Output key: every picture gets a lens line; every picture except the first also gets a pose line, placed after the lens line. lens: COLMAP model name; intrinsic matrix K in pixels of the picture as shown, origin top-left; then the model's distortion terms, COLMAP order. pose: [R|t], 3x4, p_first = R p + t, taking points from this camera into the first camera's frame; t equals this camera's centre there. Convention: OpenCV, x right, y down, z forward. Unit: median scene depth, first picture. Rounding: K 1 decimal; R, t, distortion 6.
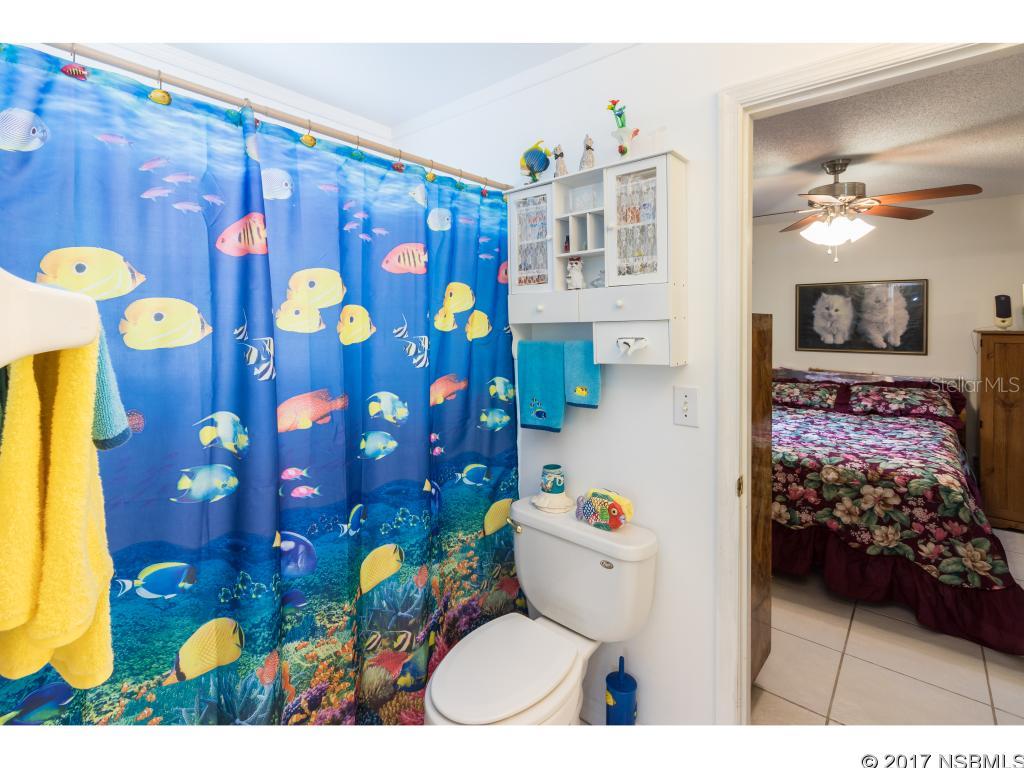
lens RADIAL K [[484.9, 0, 505.7], [0, 484.9, 326.2], [0, 0, 1]] dist [-0.003293, -0.000001]
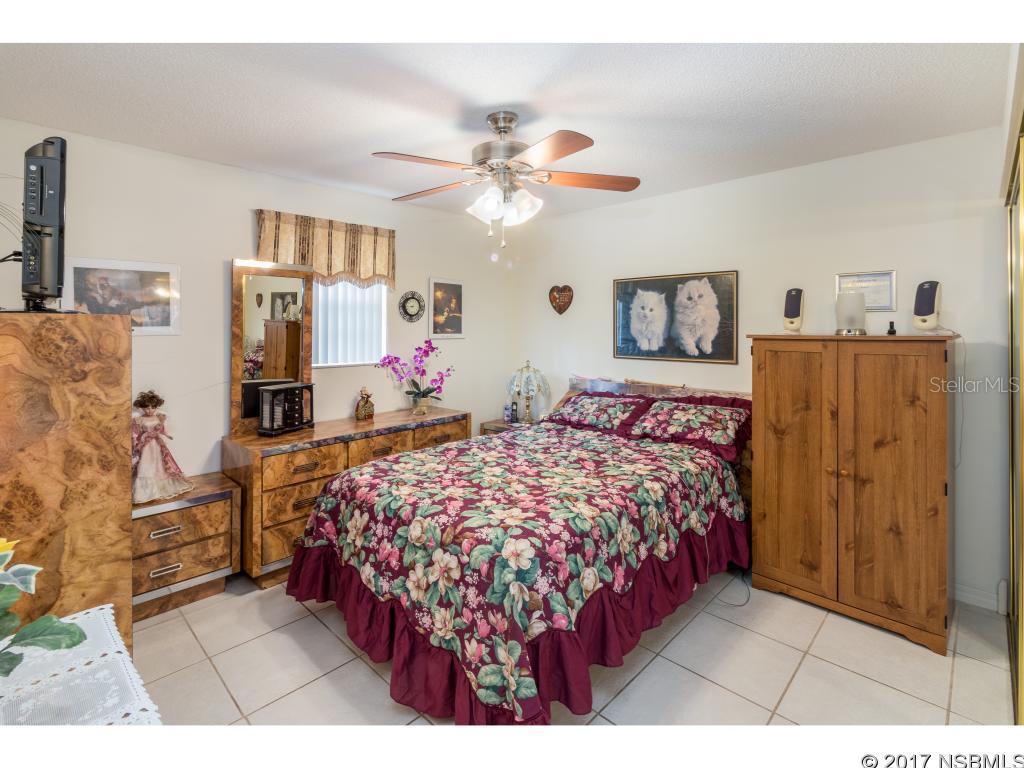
lens RADIAL K [[484.9, 0, 505.7], [0, 484.9, 326.2], [0, 0, 1]] dist [-0.003293, -0.000001]
pose [[0.997463, -0.005865, -0.070947, 0.657996], [0.005441, 0.999966, -0.006167, -0.001643], [0.070981, 0.005766, 0.997461, 0.201207]]
